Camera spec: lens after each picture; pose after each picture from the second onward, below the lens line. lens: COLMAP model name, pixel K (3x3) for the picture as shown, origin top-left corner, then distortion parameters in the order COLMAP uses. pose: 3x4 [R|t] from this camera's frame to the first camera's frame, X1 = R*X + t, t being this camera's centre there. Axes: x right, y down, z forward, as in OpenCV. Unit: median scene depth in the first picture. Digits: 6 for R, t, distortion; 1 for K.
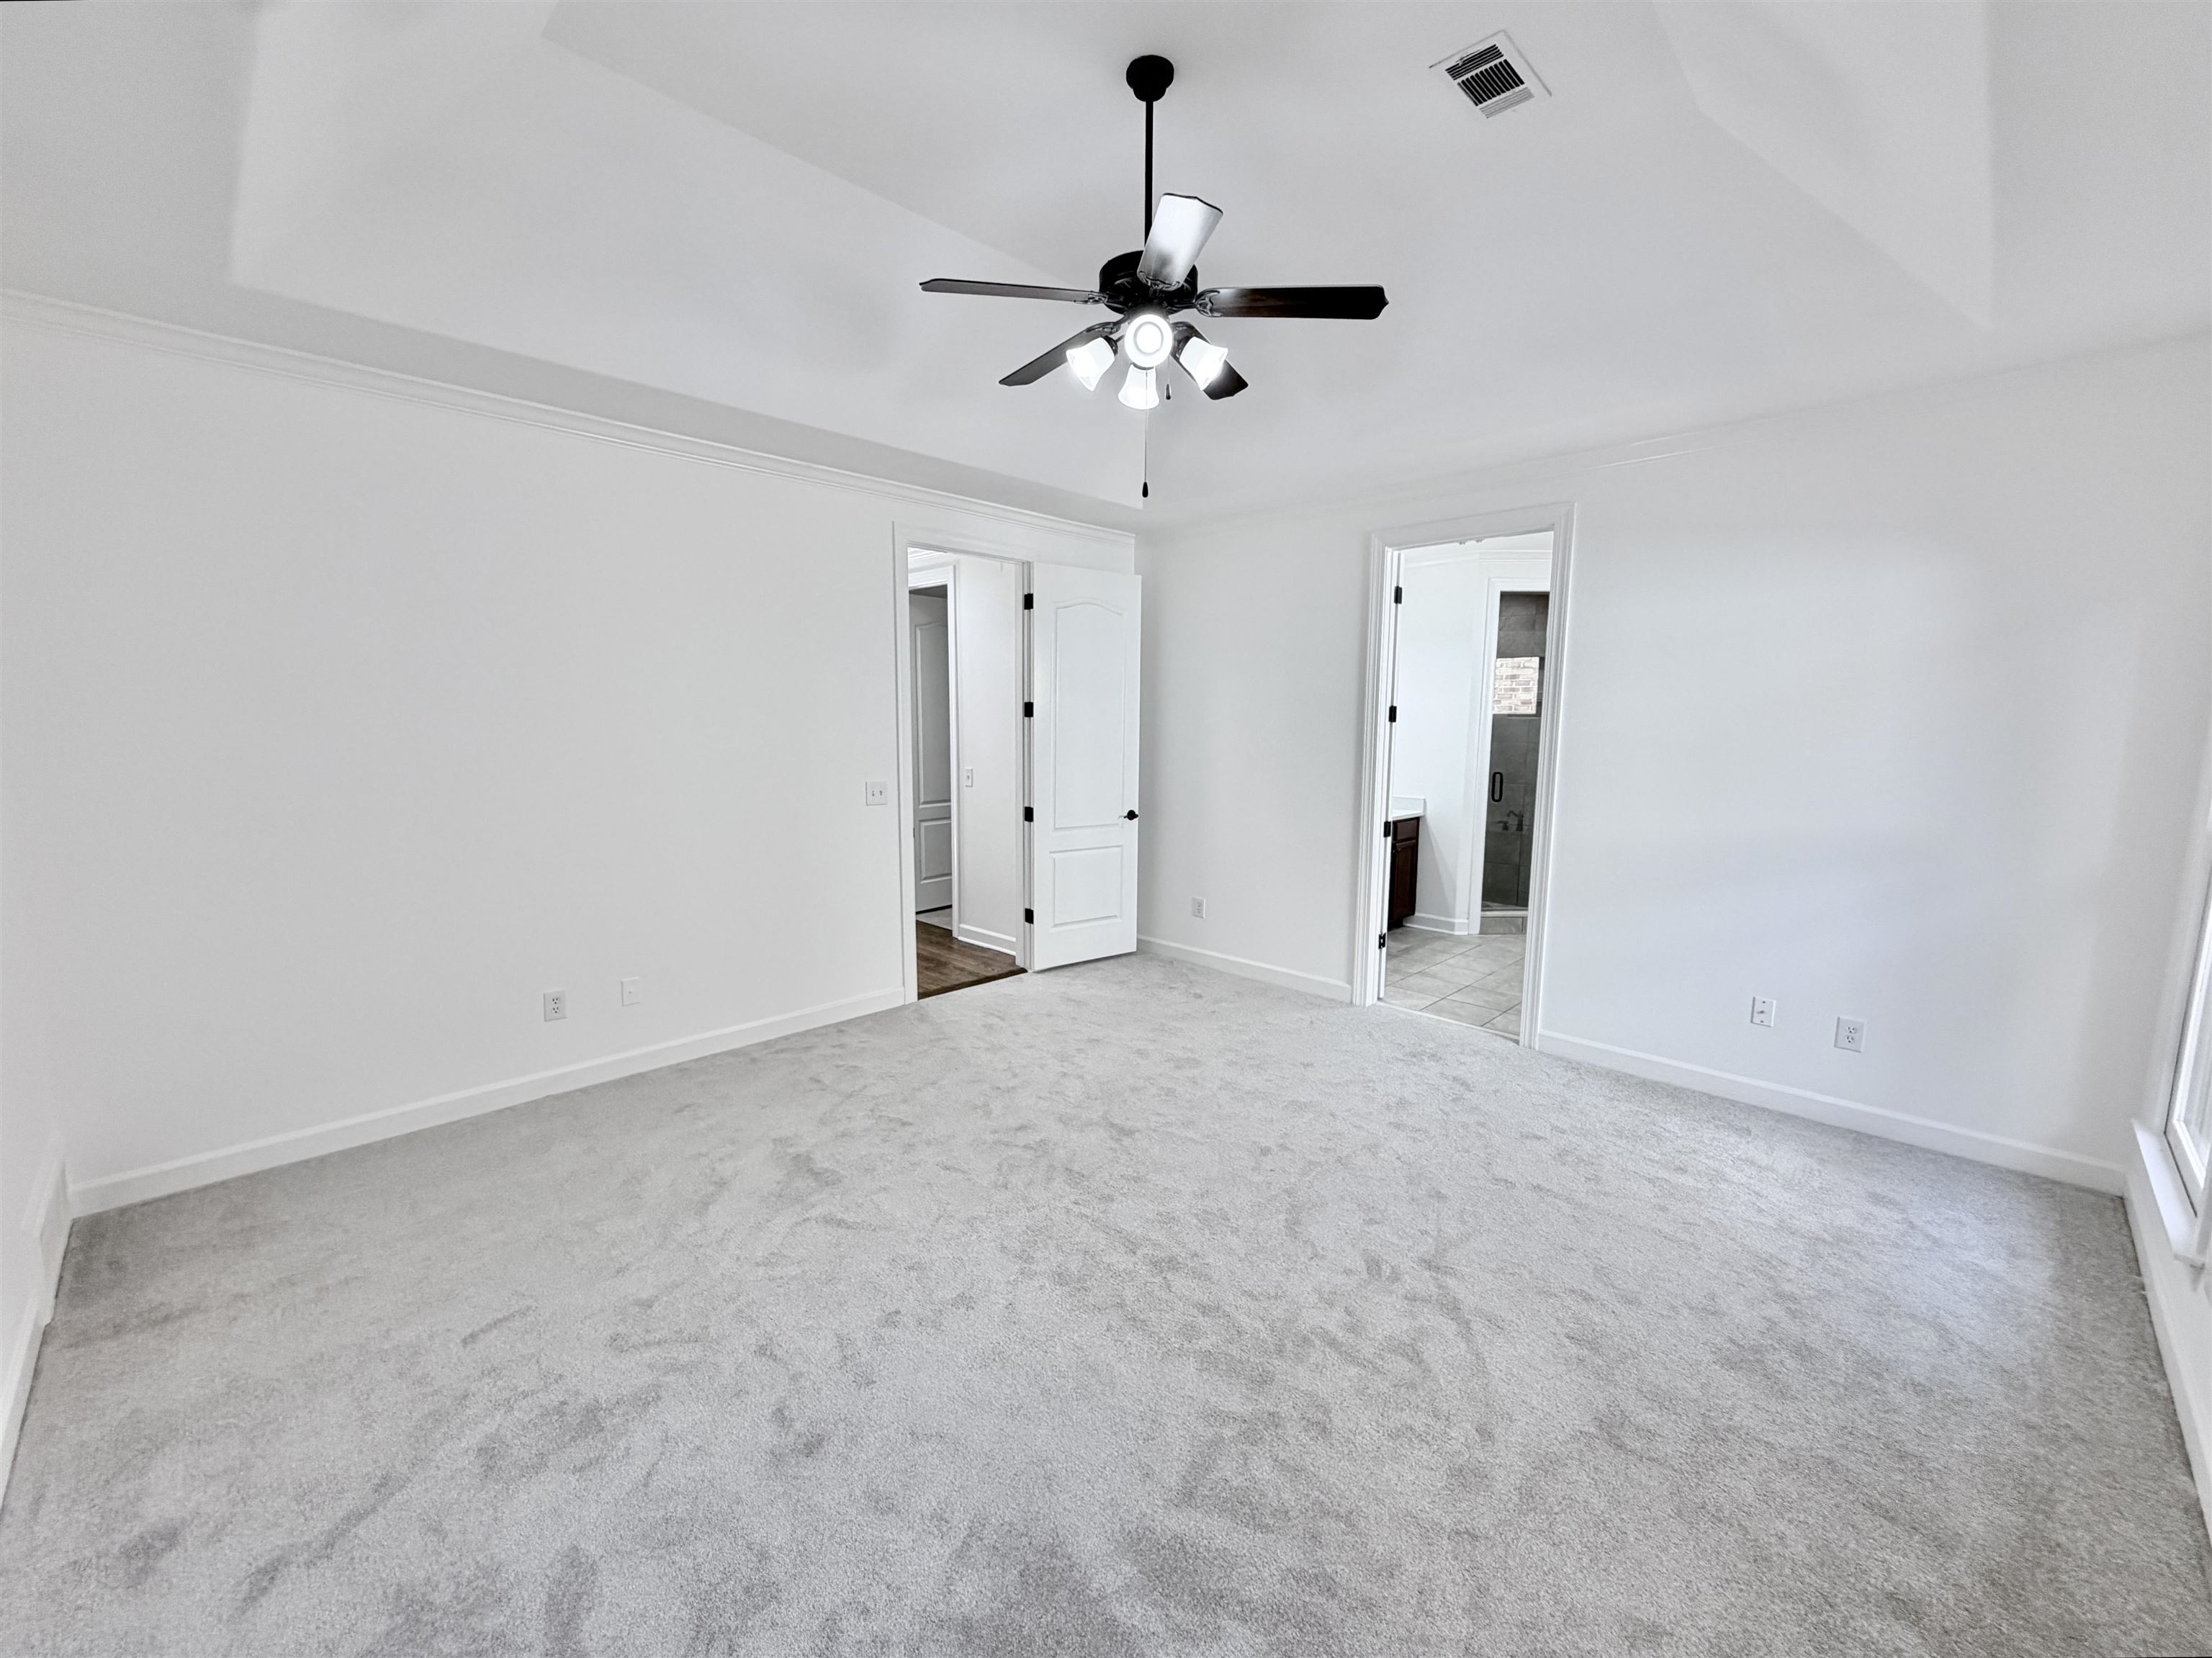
lens RADIAL K [[884.8, 0, 1106.8], [0, 884.8, 830.7], [0, 0, 1]] dist [-0.001485, 0.000912]
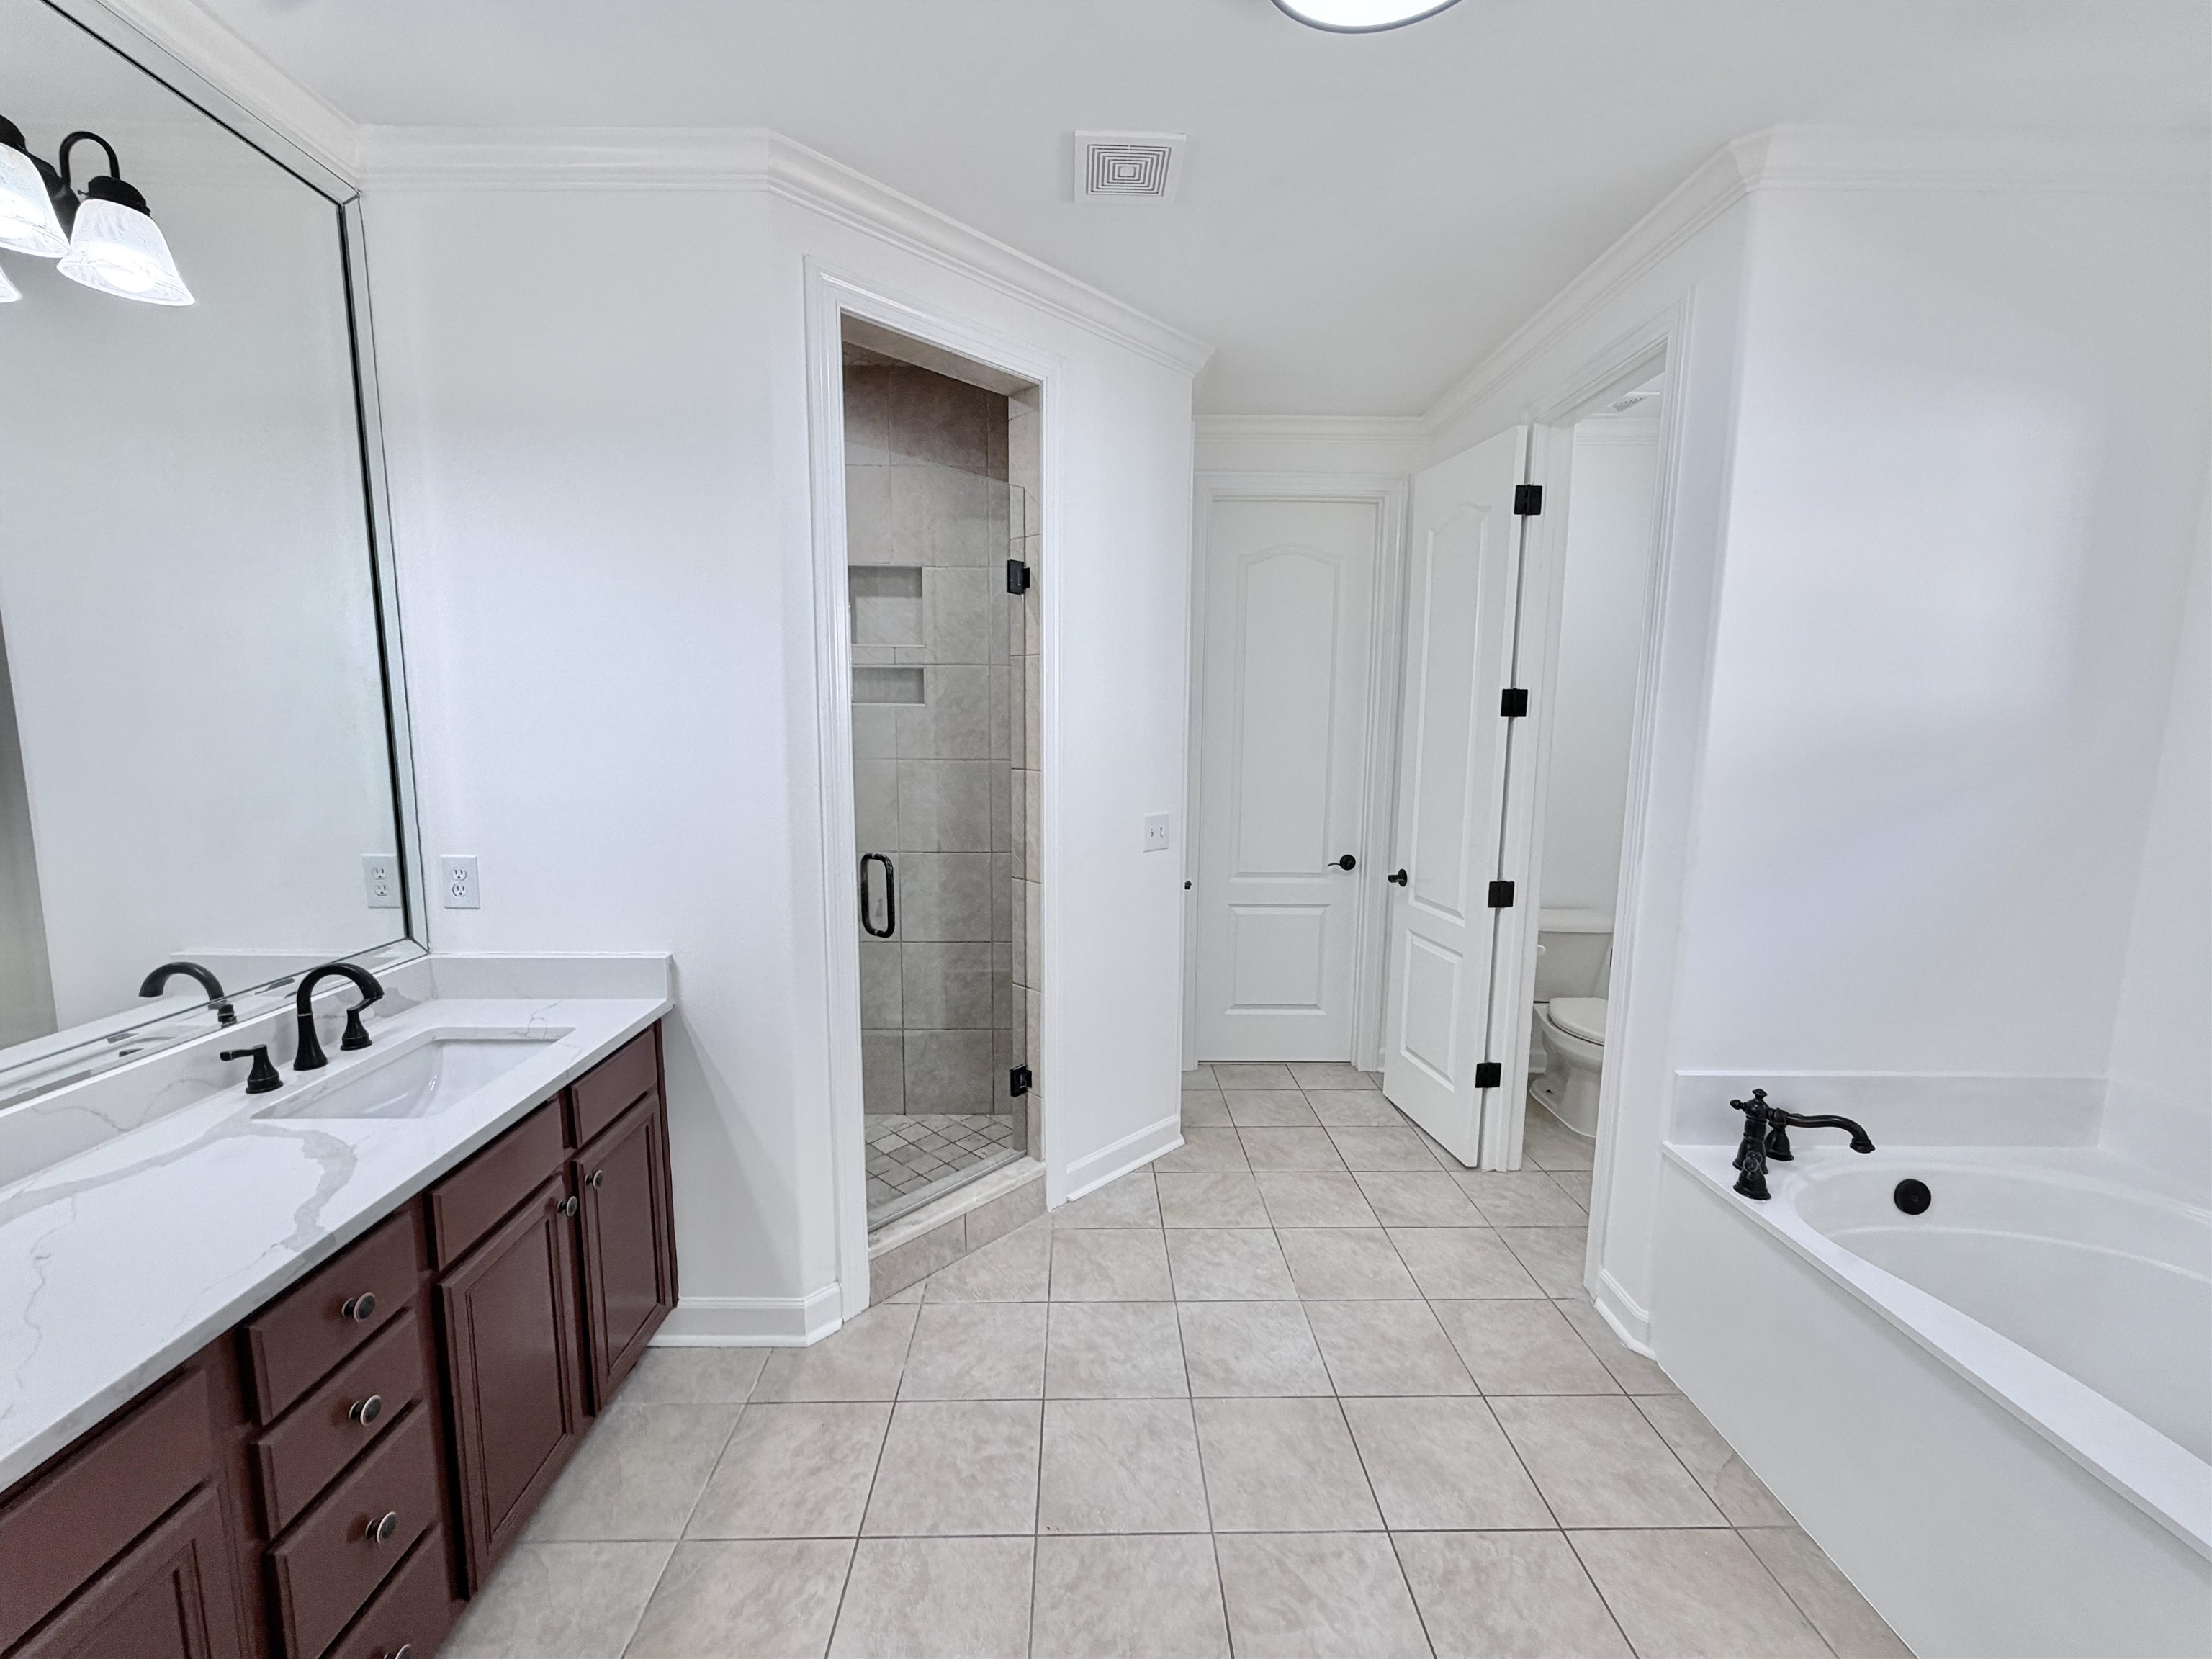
lens RADIAL K [[884.8, 0, 1107.1], [0, 884.8, 829.2], [0, 0, 1]] dist [-0.001485, 0.000912]
pose [[0.685849, -0.087514, 0.722462, 0.246303], [0.081611, 0.995730, 0.043140, -0.081417], [-0.723153, 0.029373, 0.690063, 0.679949]]
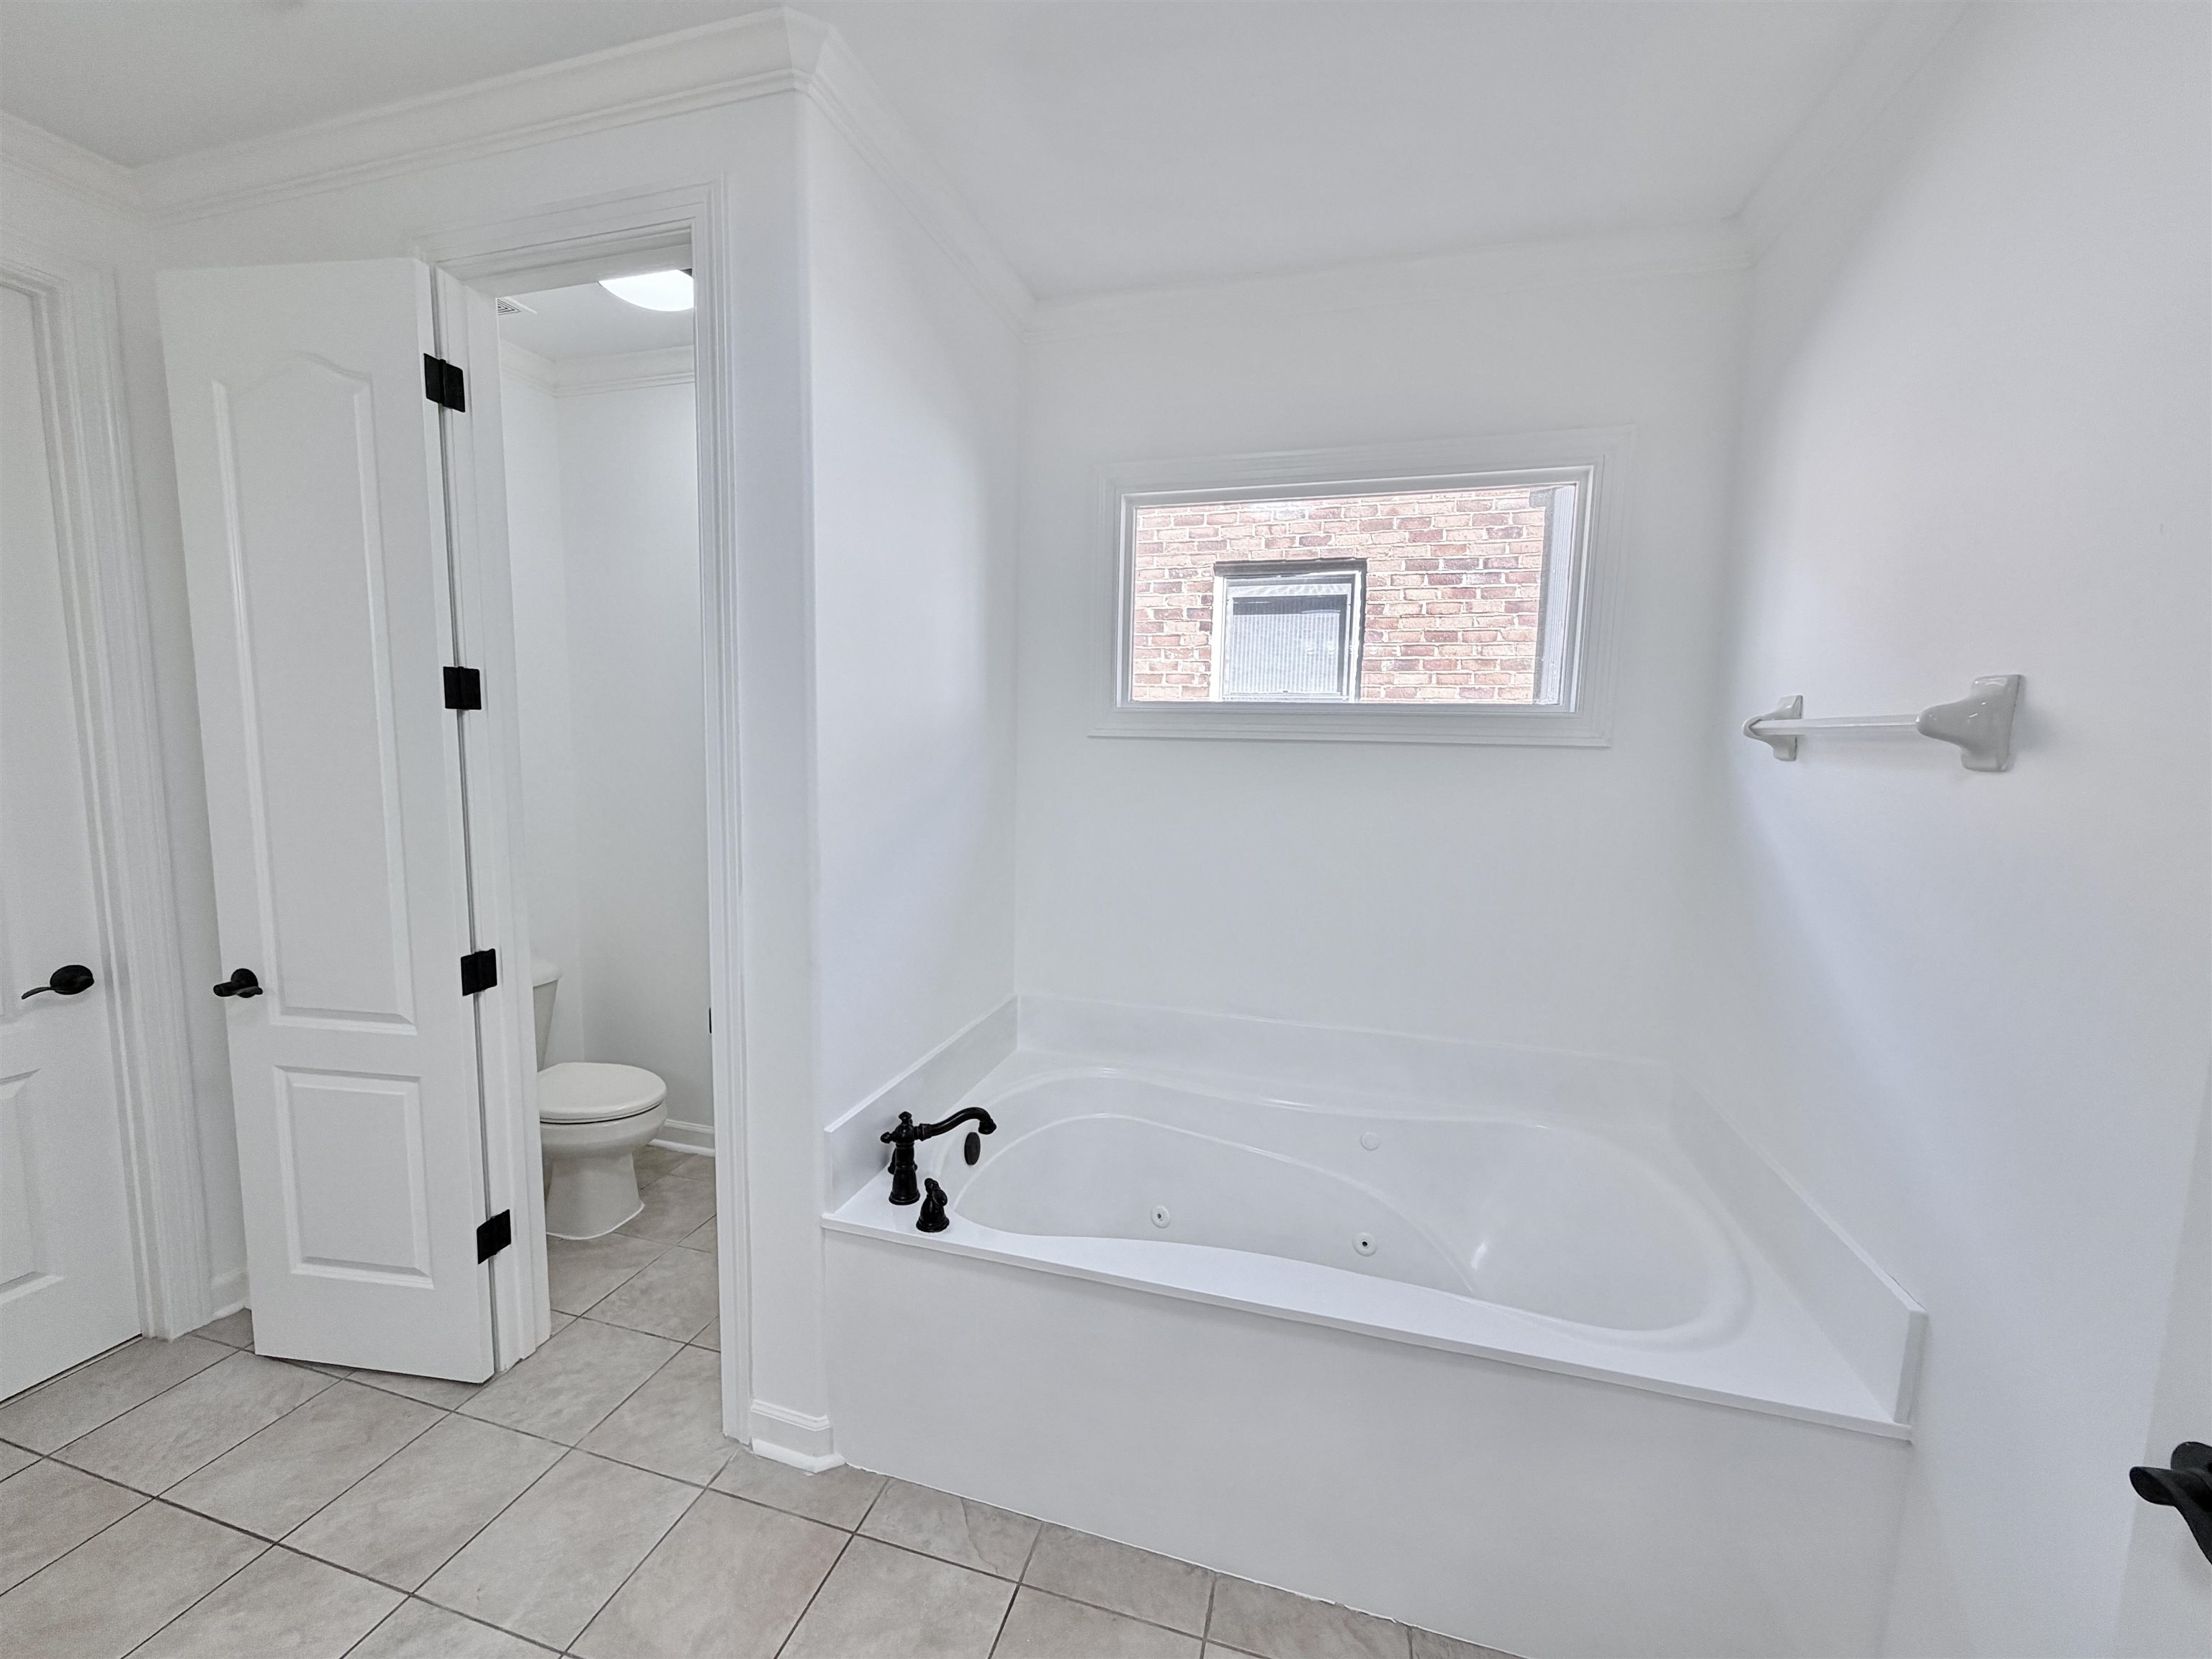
lens RADIAL K [[884.8, 0, 1099.3], [0, 884.8, 832.9], [0, 0, 1]] dist [-0.001485, 0.000912]
pose [[-0.480373, -0.105992, 0.870636, 0.349297], [0.088629, 0.981723, 0.168417, -0.092553], [-0.872575, 0.158067, -0.462200, 0.800462]]
